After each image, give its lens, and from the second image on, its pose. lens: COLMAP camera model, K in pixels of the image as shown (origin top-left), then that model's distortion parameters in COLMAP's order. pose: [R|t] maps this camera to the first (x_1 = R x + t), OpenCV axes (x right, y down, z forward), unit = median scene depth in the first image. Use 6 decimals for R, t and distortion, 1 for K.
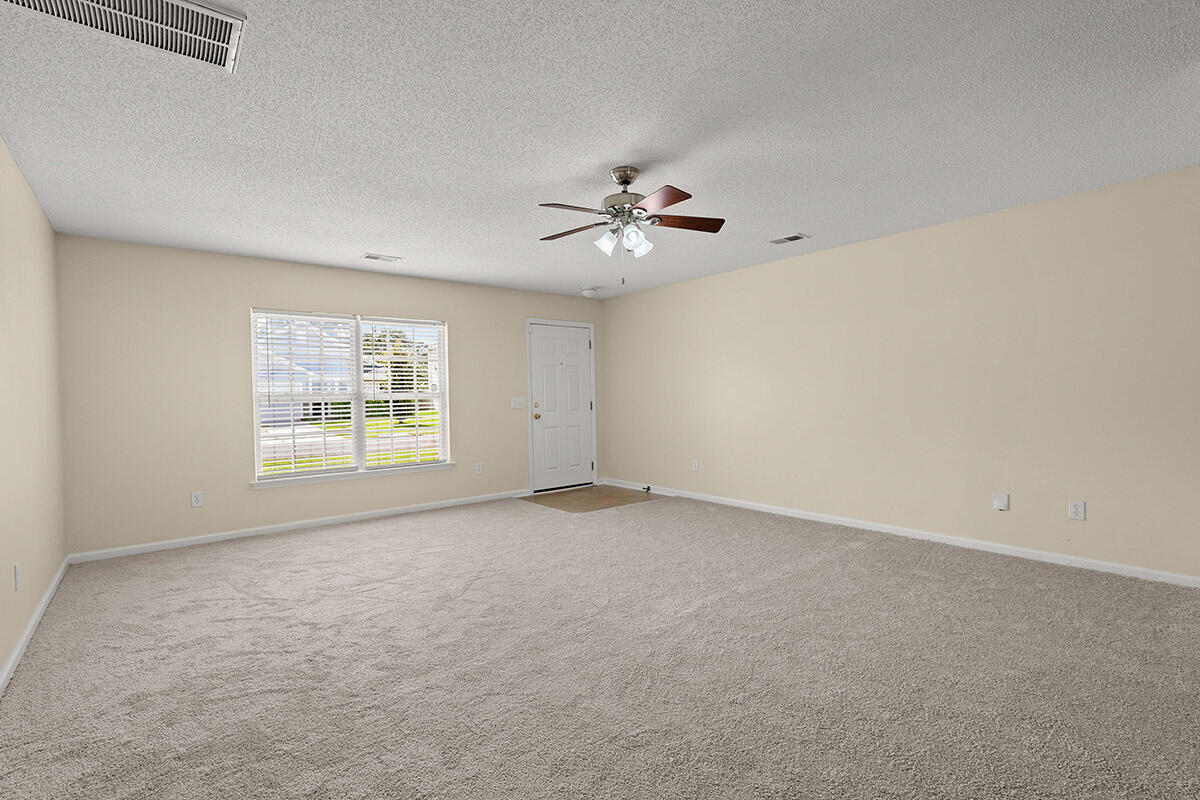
lens RADIAL K [[554.0, 0, 601.0], [0, 554.0, 398.7], [0, 0, 1]] dist [-0.008448, 0.000456]
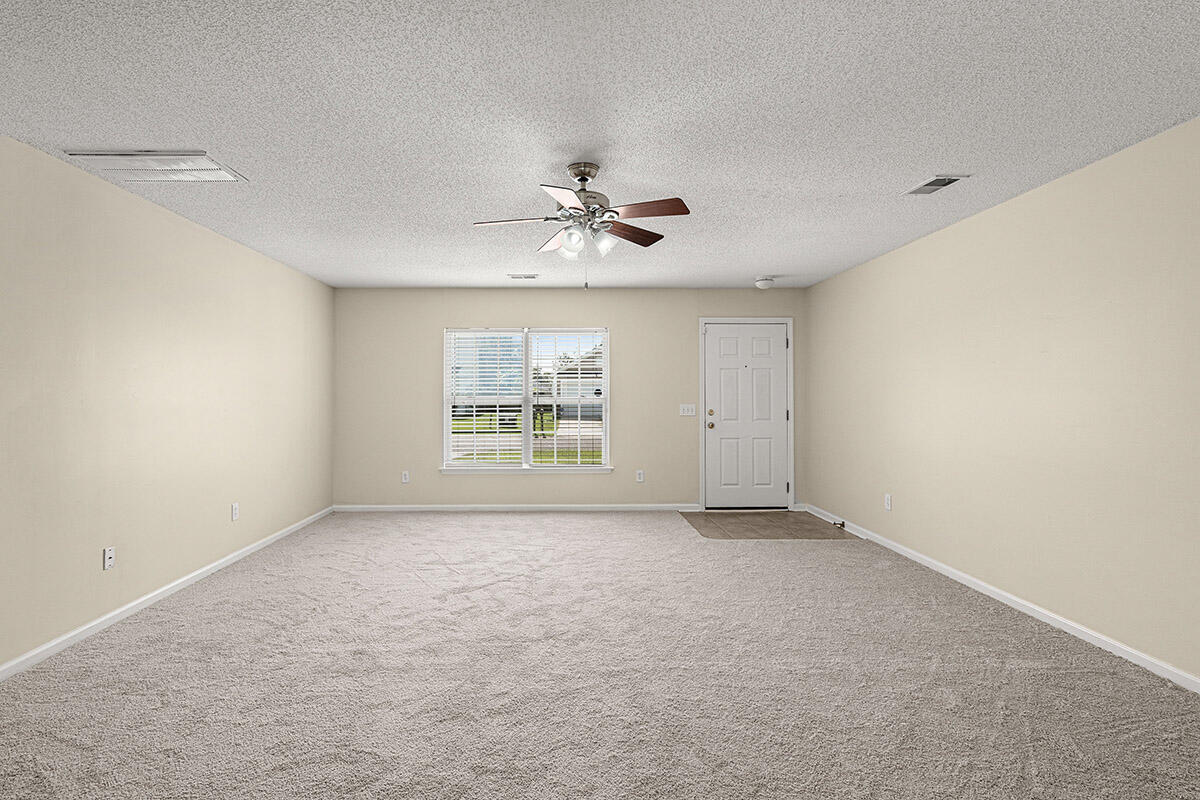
lens RADIAL K [[592.5, 0, 604.4], [0, 592.5, 372.8], [0, 0, 1]] dist [-0.003360, -0.000736]
pose [[0.779579, -0.006202, -0.626273, 0.537303], [-0.018979, 0.999258, -0.033521, -0.026860], [0.626016, 0.038018, 0.778883, 0.203456]]
